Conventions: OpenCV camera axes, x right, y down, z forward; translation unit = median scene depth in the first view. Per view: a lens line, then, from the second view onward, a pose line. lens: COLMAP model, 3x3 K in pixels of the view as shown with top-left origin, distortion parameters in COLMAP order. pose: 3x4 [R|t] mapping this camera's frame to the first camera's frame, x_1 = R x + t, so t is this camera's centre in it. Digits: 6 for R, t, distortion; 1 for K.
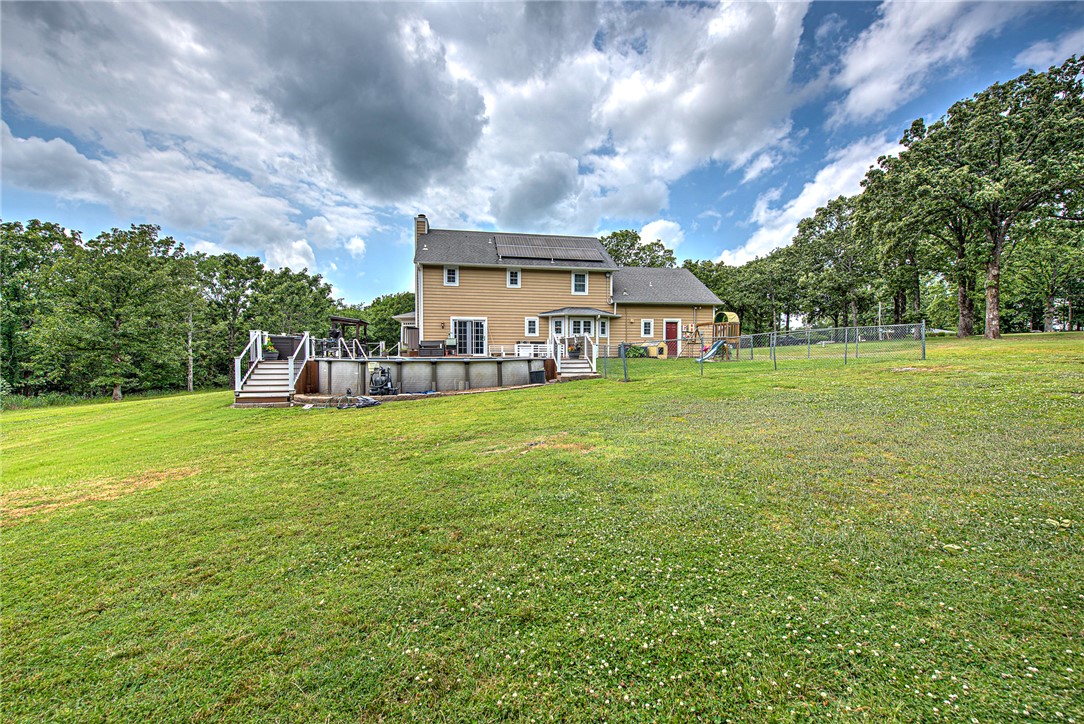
lens RADIAL K [[429.7, 0, 542.0], [0, 429.7, 362.0], [0, 0, 1]] dist [0.005768, 0.000082]
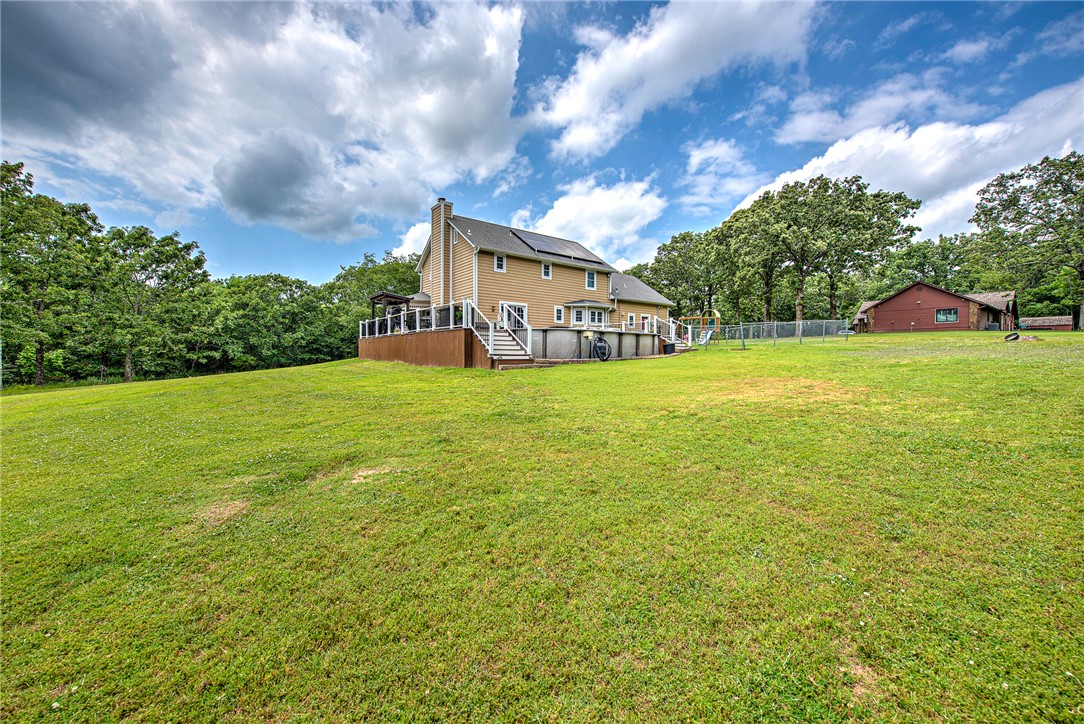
lens RADIAL K [[426.7, 0, 539.4], [0, 426.7, 360.2], [0, 0, 1]] dist [0.002780, 0.000054]
pose [[0.896032, 0.002385, 0.443983, -0.572130], [0.002419, 0.999945, -0.010253, 0.050191], [-0.443983, 0.010261, 0.895976, 0.011118]]
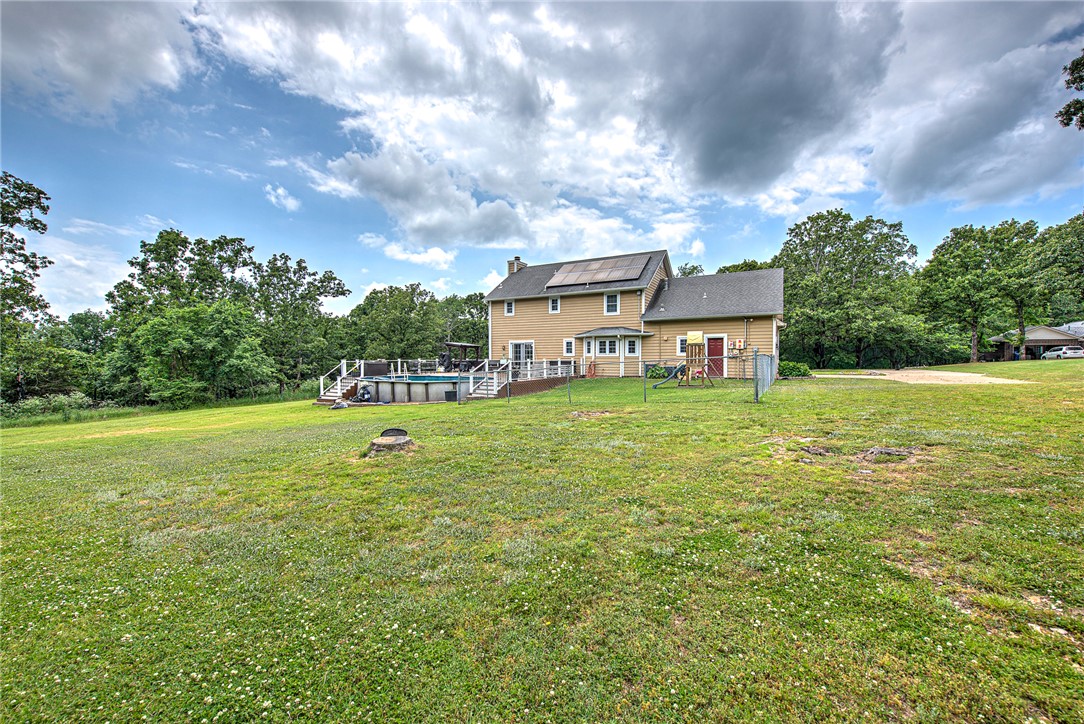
lens RADIAL K [[429.7, 0, 542.0], [0, 429.7, 362.0], [0, 0, 1]] dist [0.005768, 0.000082]
pose [[0.768844, 0.006437, -0.639404, 0.629690], [-0.009942, 0.999949, -0.001887, -0.041305], [0.639359, 0.007808, 0.768868, 0.106271]]
